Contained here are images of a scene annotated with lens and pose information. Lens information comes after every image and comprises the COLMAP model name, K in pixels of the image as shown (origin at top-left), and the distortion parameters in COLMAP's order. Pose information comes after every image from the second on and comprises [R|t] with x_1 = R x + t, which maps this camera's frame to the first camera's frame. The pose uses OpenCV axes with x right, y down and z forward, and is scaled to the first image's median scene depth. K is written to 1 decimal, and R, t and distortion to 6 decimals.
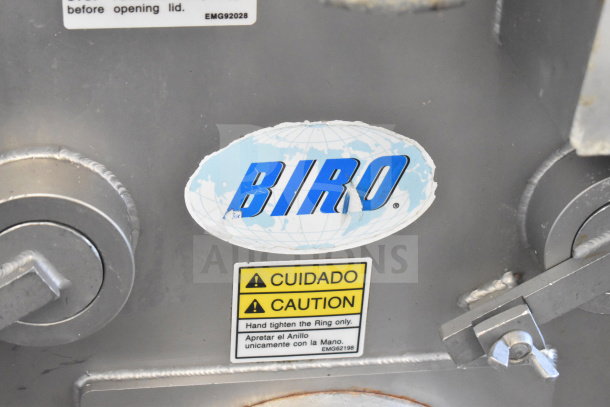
lens RADIAL K [[1391.5, 0, 305.0], [0, 1391.5, 203.5], [0, 0, 1]] dist [0.033310, 0.152347]
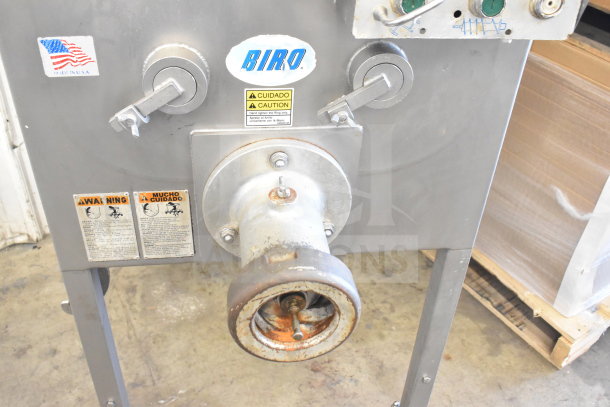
lens RADIAL K [[596.3, 0, 304.3], [0, 596.3, 196.1], [0, 0, 1]] dist [-0.077548, 0.007885]
pose [[0.999752, 0.012392, -0.018514, 0.096976], [-0.010649, 0.995753, 0.091447, 0.150771], [0.019568, -0.091227, 0.995638, -0.220473]]
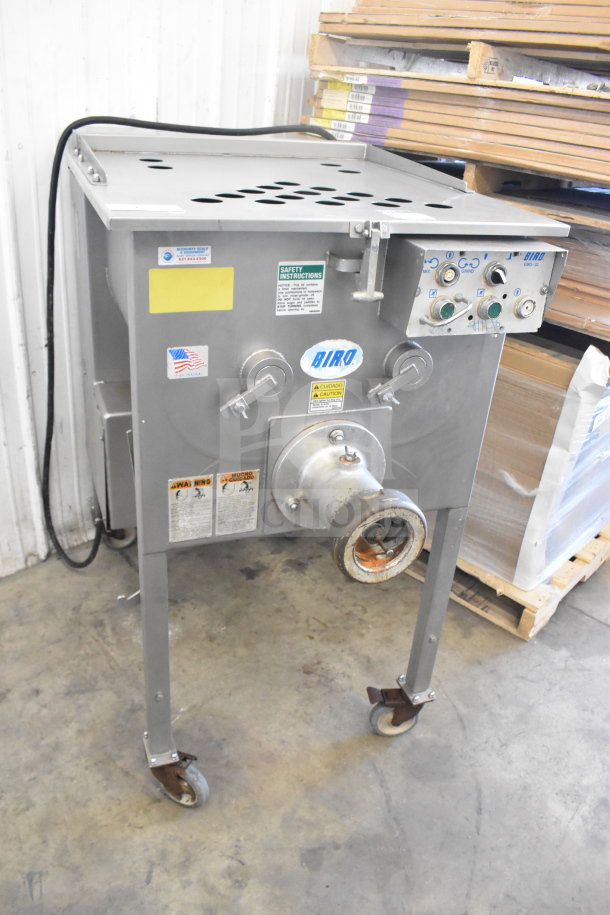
lens RADIAL K [[726.9, 0, 298.2], [0, 726.9, 465.0], [0, 0, 1]] dist [-0.088908, 0.003075]
pose [[0.978983, -0.075286, 0.189537, -0.473203], [0.082431, 0.996142, -0.030088, 0.322478], [-0.186541, 0.045079, 0.981413, -0.884439]]
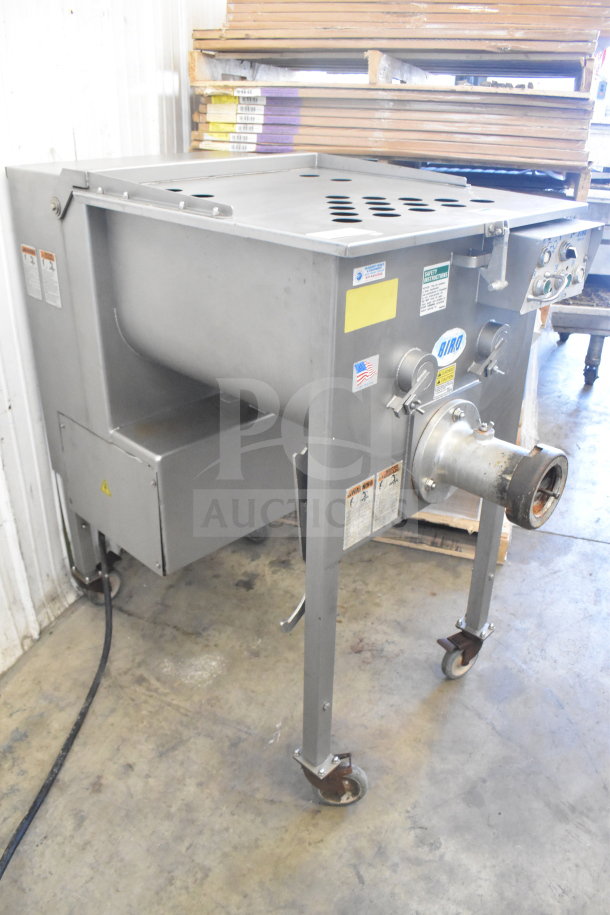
lens RADIAL K [[724.3, 0, 305.0], [0, 724.3, 457.5], [0, 0, 1]] dist [-0.088565, 0.003034]
pose [[0.800324, -0.305734, 0.515760, -1.555491], [0.333547, 0.941853, 0.040738, 0.068694], [-0.498225, 0.139427, 0.855764, -0.593841]]
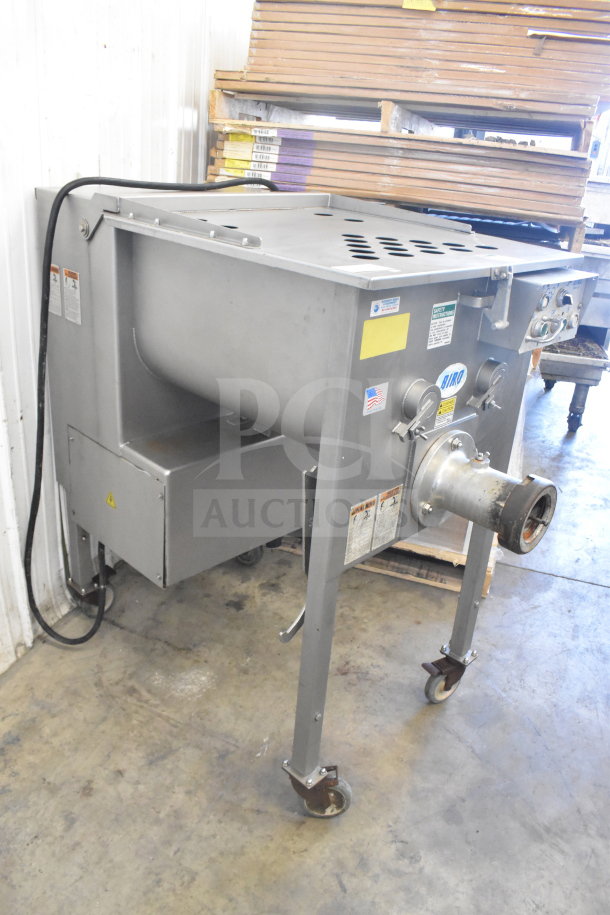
lens RADIAL K [[726.5, 0, 305.2], [0, 726.5, 467.1], [0, 0, 1]] dist [-0.087260, 0.001952]
pose [[0.798733, -0.244290, 0.549863, -1.715694], [0.284391, 0.958623, 0.012784, 0.093166], [-0.530234, 0.146165, 0.835157, -0.658819]]
